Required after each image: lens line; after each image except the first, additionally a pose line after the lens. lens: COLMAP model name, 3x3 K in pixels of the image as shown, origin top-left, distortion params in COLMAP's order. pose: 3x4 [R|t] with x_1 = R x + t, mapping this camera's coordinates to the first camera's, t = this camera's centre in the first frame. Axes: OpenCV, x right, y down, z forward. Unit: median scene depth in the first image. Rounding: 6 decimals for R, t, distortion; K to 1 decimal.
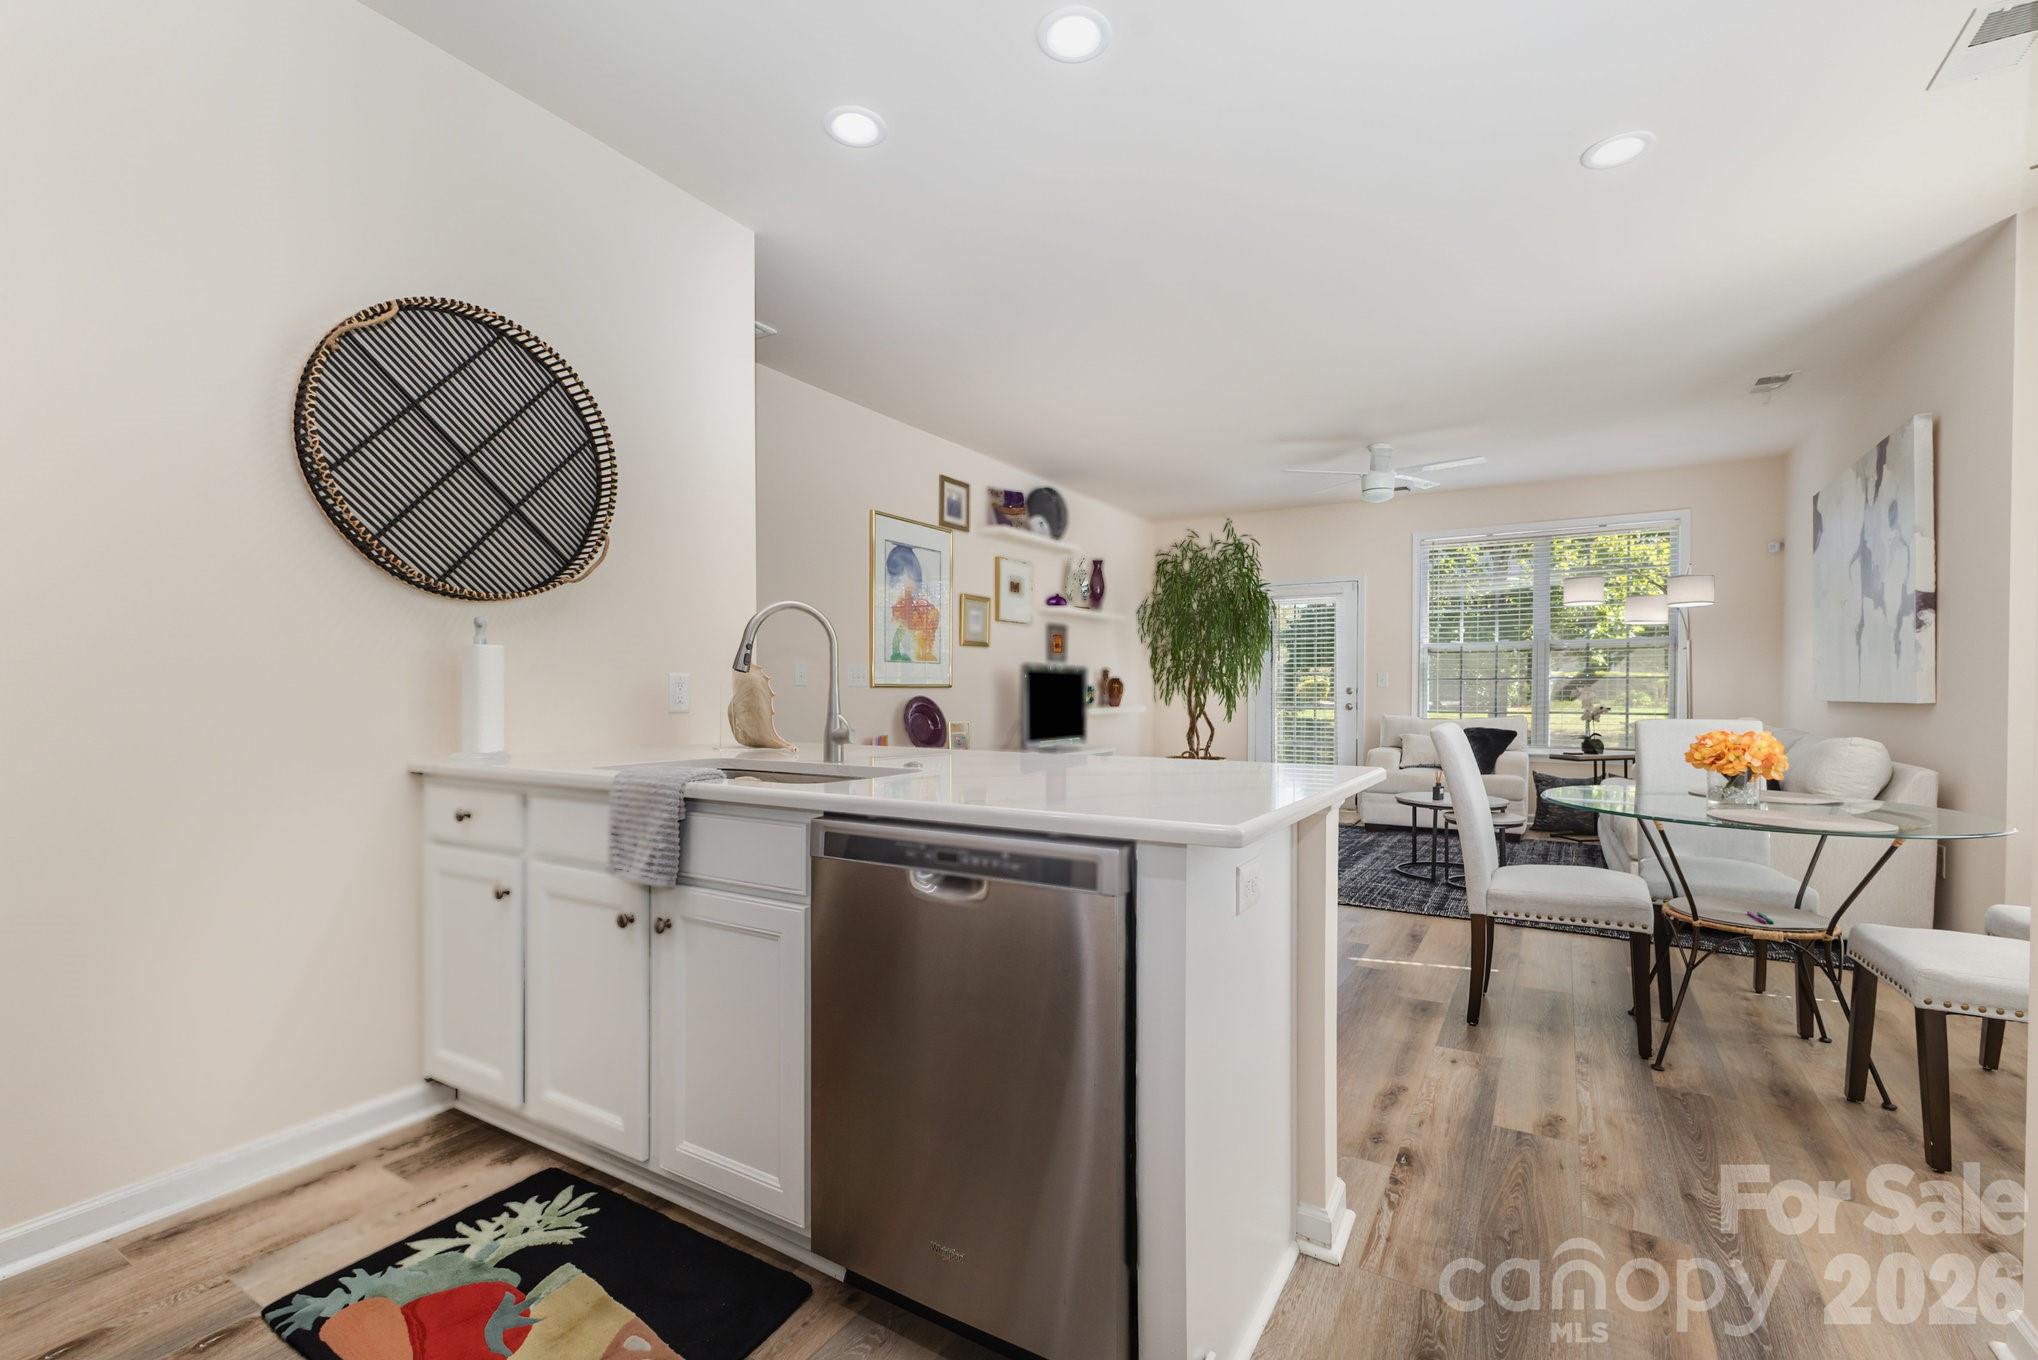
lens RADIAL K [[878.8, 0, 1019.0], [0, 878.8, 680.0], [0, 0, 1]] dist [0.000654, -0.000080]
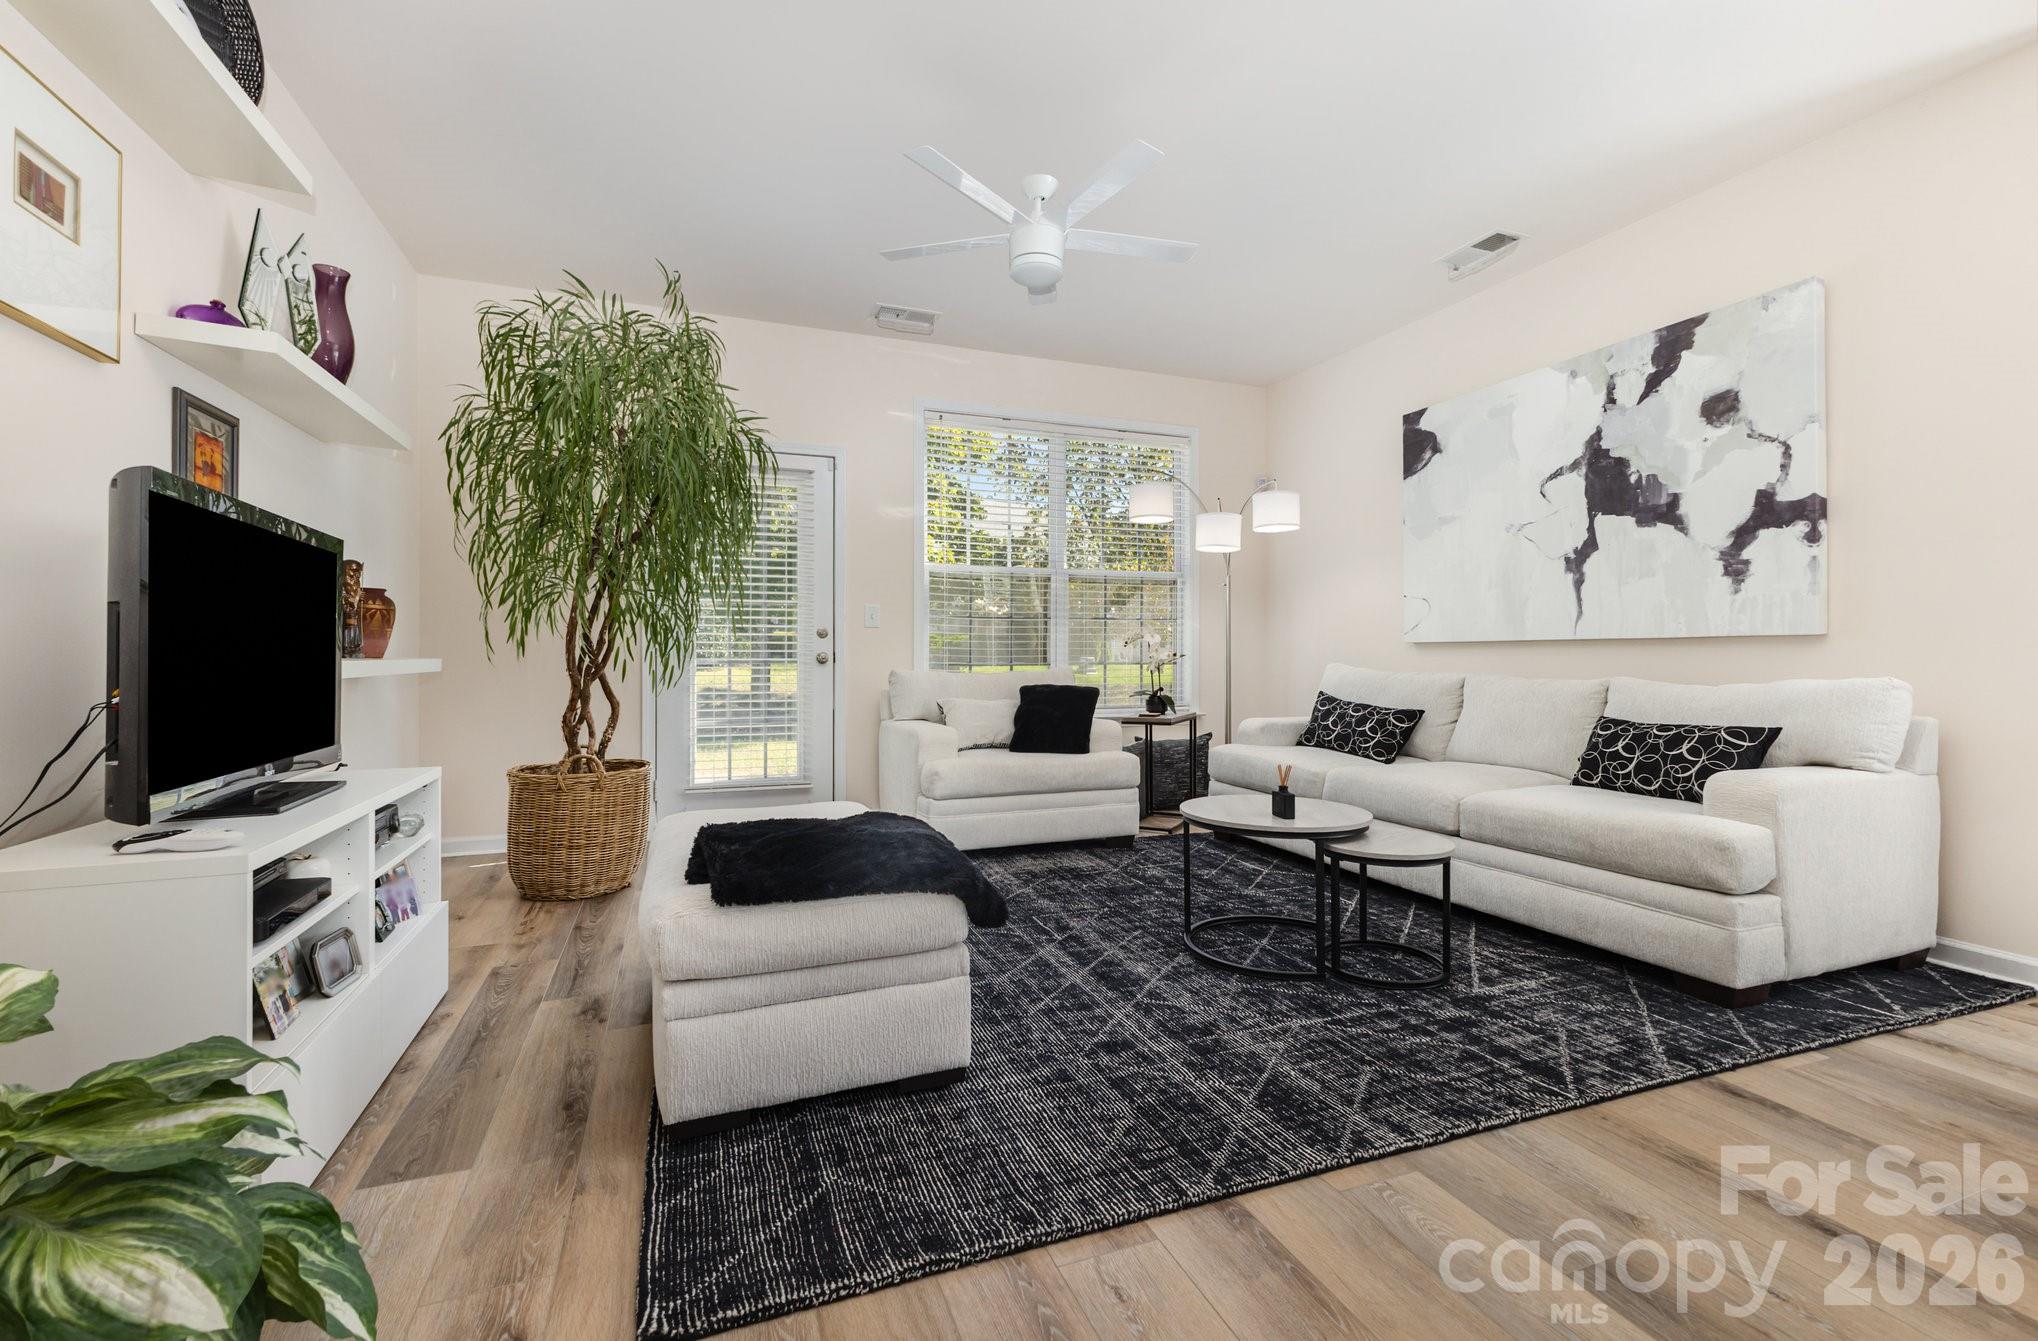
lens RADIAL K [[858.3, 0, 1019.0], [0, 858.3, 670.5], [0, 0, 1]] dist [-0.010443, 0.000064]
pose [[0.601005, -0.018464, 0.799032, -0.030585], [-0.006378, 0.999590, 0.027896, 0.024498], [-0.799220, -0.021862, 0.600641, 0.626082]]
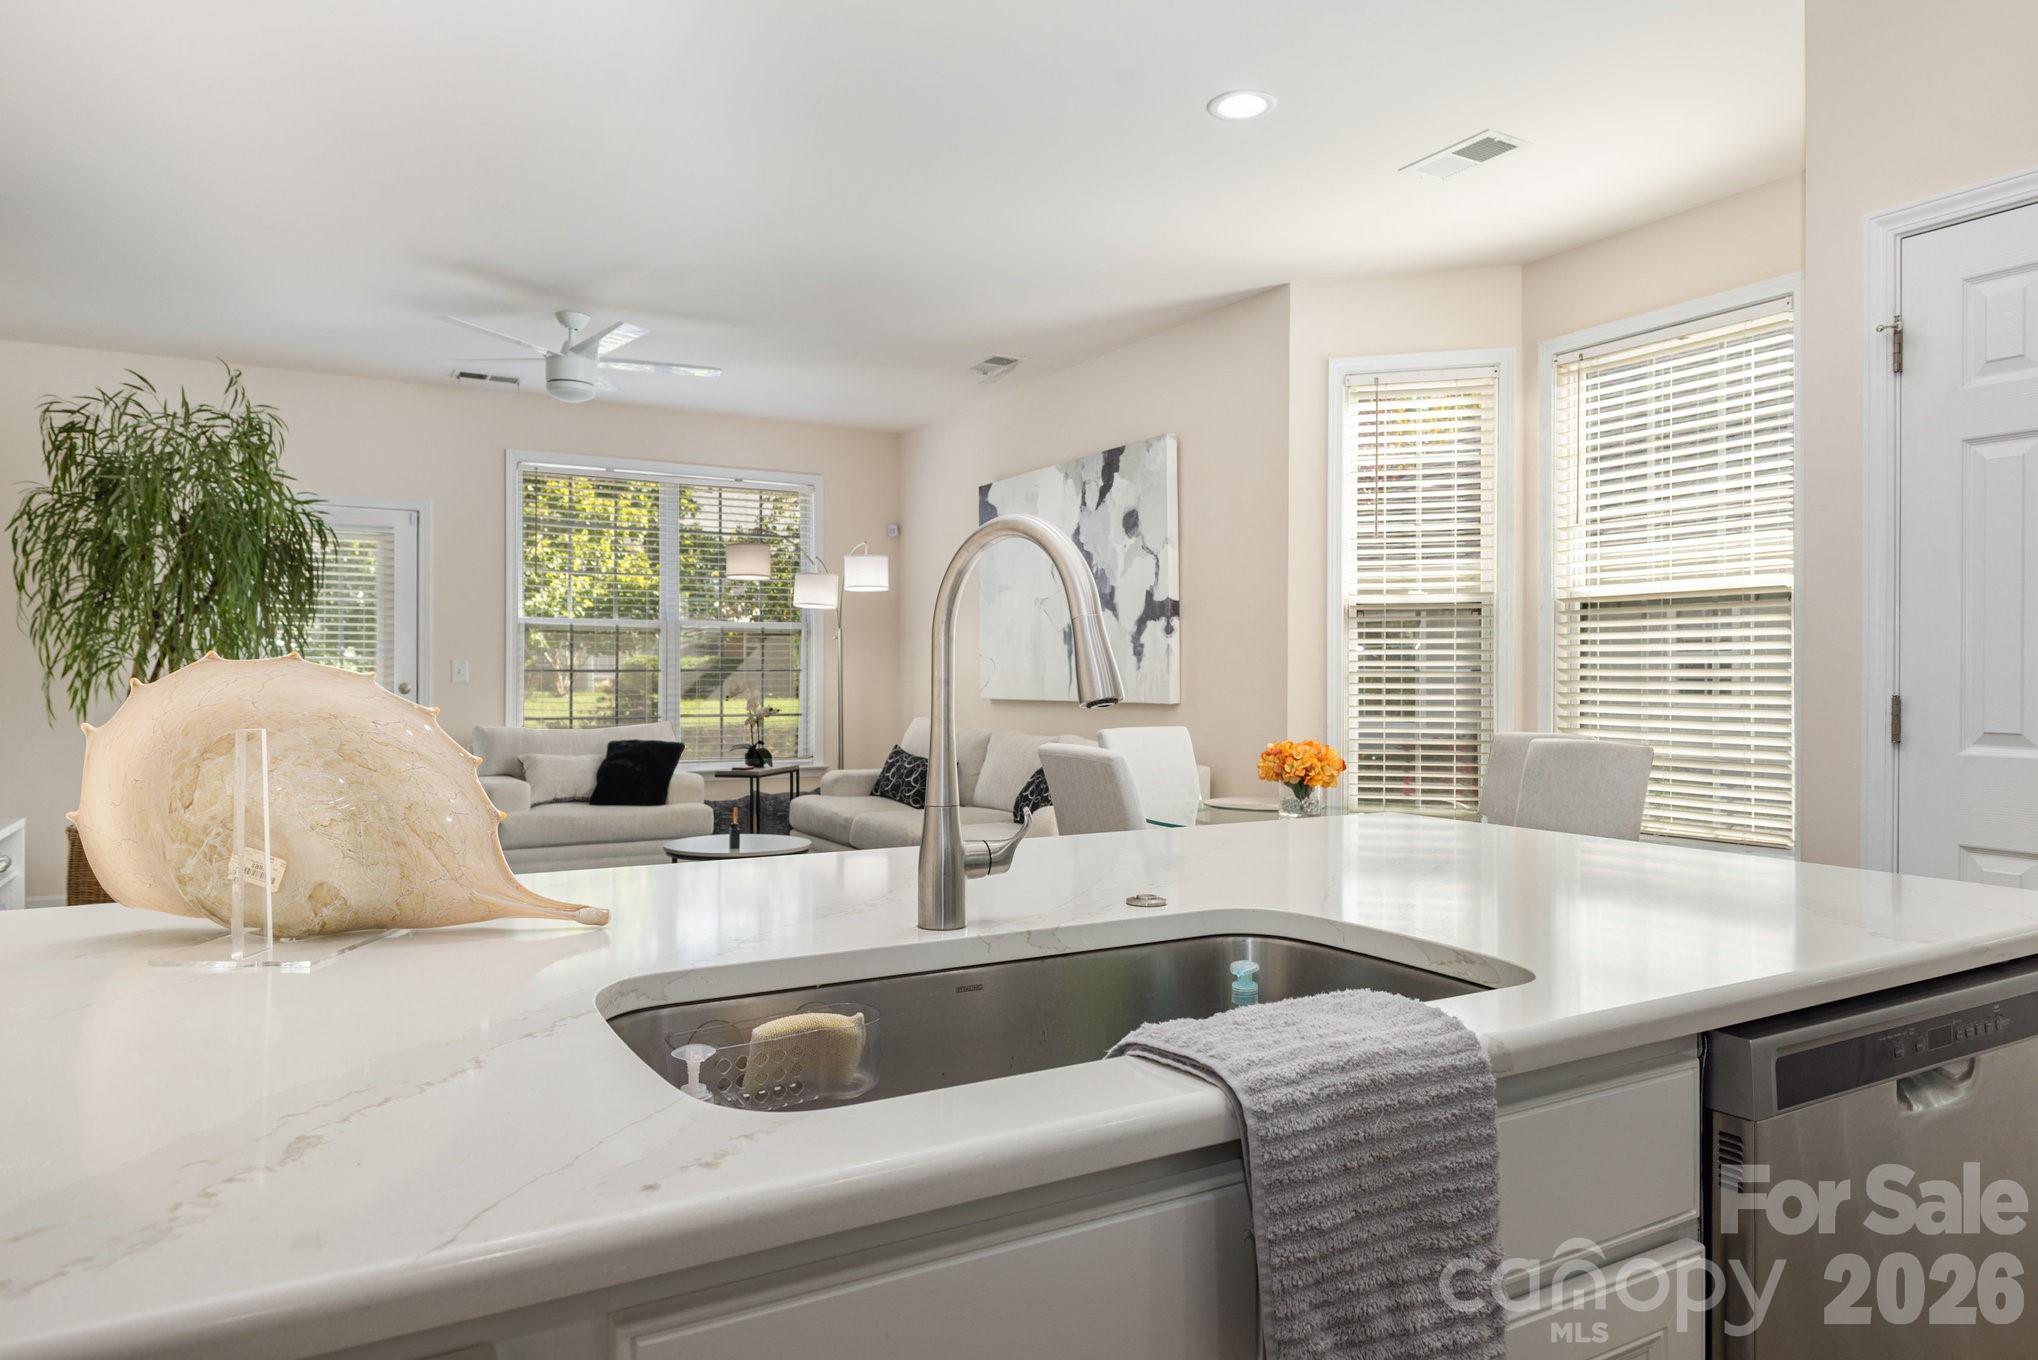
lens RADIAL K [[1256.7, 0, 1019.0], [0, 1256.7, 680.0], [0, 0, 1]] dist [0.004661, -0.000156]
pose [[0.472904, -0.003259, 0.881108, -0.234367], [-0.010926, 0.999895, 0.009562, -0.008269], [-0.881046, -0.014149, 0.472819, 0.244364]]
